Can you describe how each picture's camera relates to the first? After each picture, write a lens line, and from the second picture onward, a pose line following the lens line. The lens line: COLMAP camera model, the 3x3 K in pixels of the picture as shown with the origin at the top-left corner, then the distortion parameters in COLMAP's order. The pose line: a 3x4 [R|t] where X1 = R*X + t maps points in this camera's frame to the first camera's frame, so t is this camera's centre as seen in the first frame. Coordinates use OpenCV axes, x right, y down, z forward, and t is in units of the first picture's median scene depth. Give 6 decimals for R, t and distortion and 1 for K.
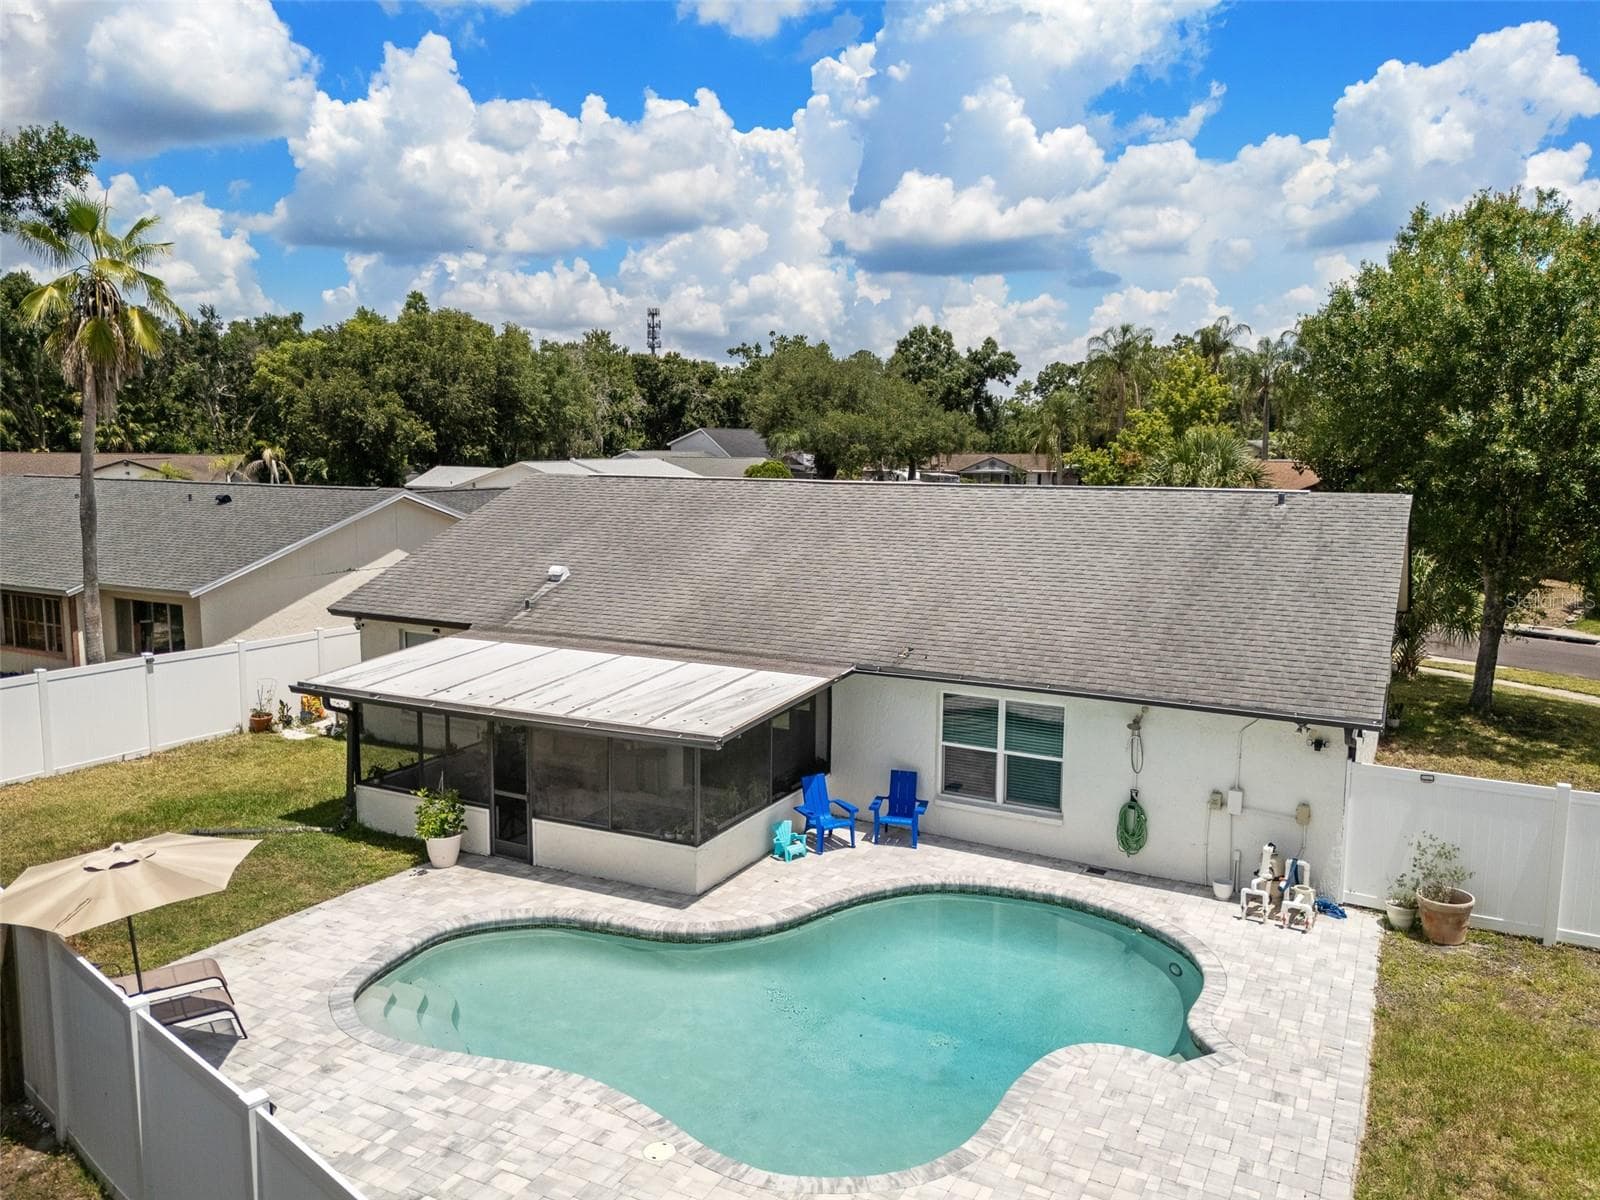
lens RADIAL K [[1189.6, 0, 800.0], [0, 1189.6, 600.0], [0, 0, 1]] dist [0.062680, -0.045341]
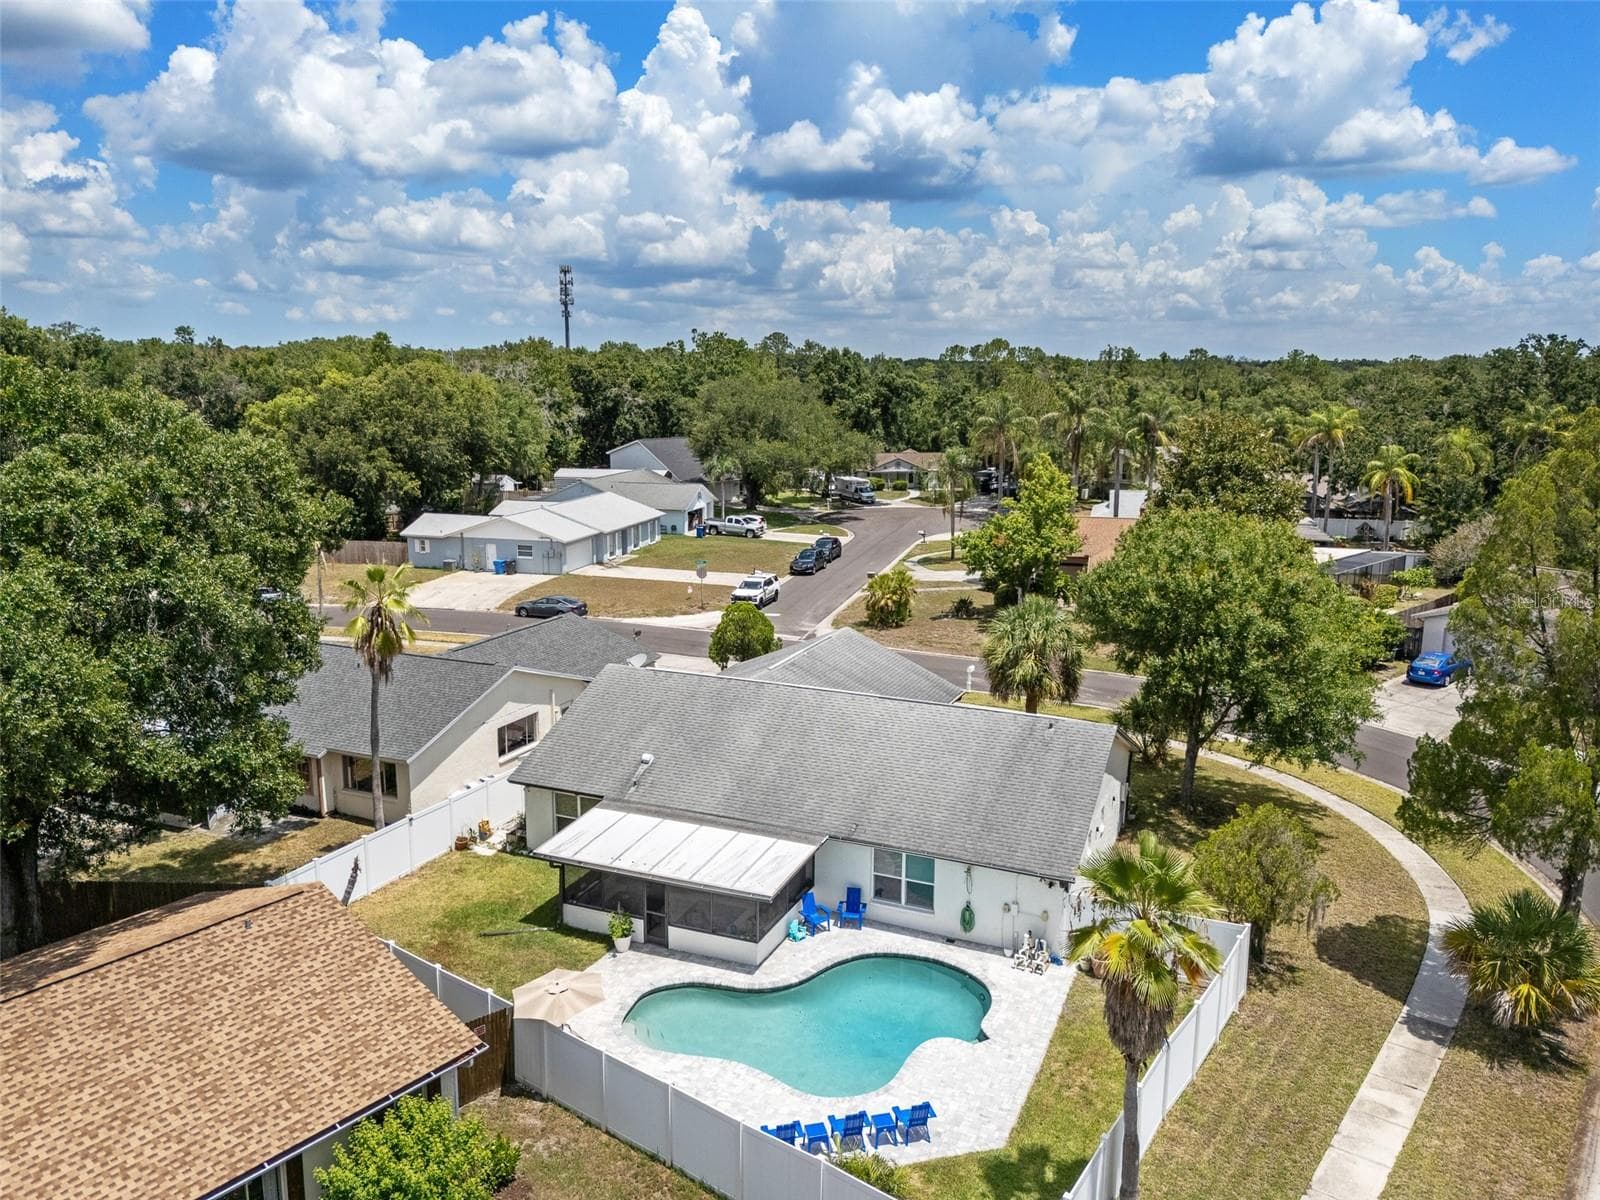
lens RADIAL K [[1189.6, 0, 800.0], [0, 1189.6, 600.0], [0, 0, 1]] dist [0.062680, -0.045341]
pose [[0.996956, -0.019422, 0.075514, -0.148412], [0.014743, 0.997965, 0.062041, -0.481369], [-0.076565, -0.060738, 0.995213, -0.963486]]
